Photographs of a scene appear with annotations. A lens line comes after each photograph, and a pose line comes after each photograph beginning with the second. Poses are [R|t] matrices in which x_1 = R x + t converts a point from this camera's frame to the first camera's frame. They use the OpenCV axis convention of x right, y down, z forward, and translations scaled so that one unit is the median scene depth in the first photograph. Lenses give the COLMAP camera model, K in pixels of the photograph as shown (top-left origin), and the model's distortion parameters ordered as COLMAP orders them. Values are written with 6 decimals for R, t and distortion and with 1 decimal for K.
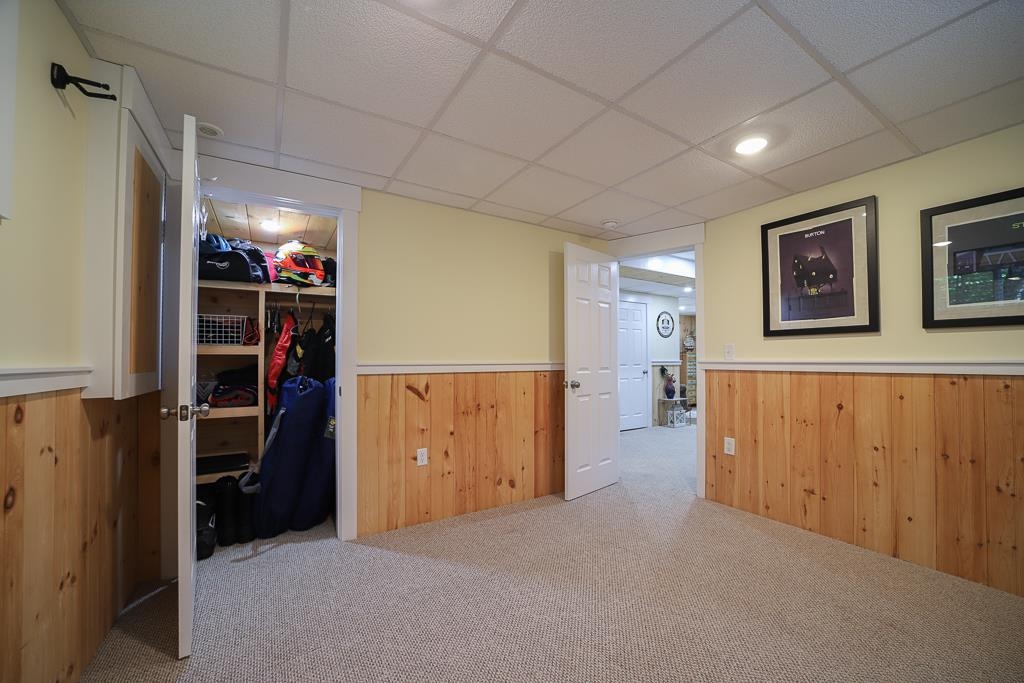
lens RADIAL K [[398.4, 0, 509.6], [0, 398.4, 351.5], [0, 0, 1]] dist [-0.036993, 0.007809]
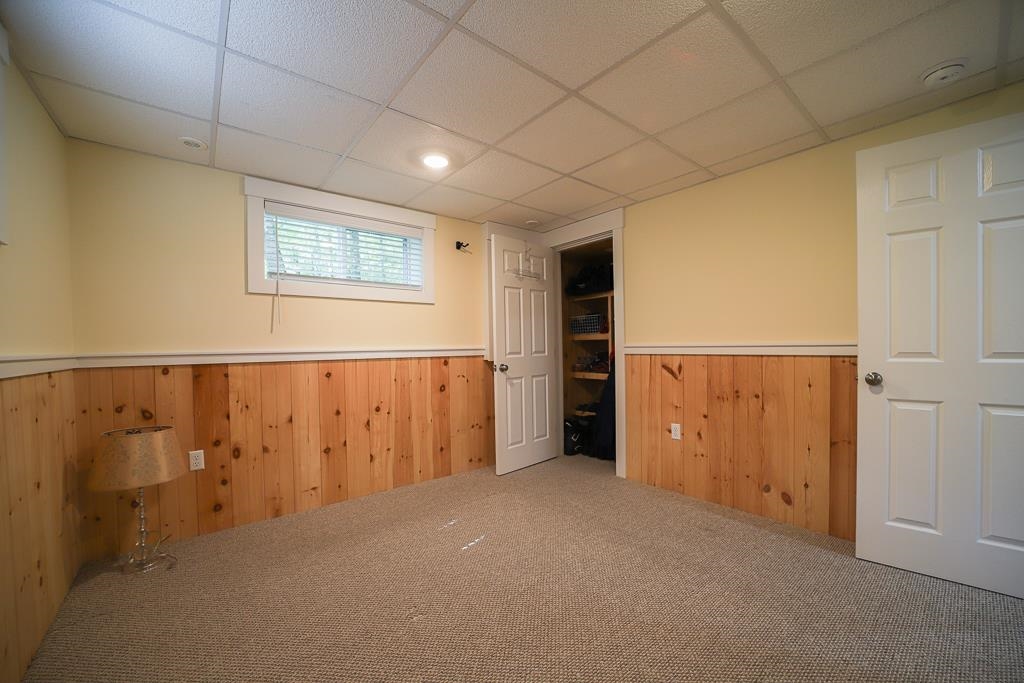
lens RADIAL K [[398.4, 0, 520.1], [0, 398.4, 349.0], [0, 0, 1]] dist [-0.036993, 0.007809]
pose [[0.141981, 0.012373, -0.989792, 0.758572], [0.037070, 0.999154, 0.017807, 0.005537], [0.989175, -0.039220, 0.141403, 0.420041]]
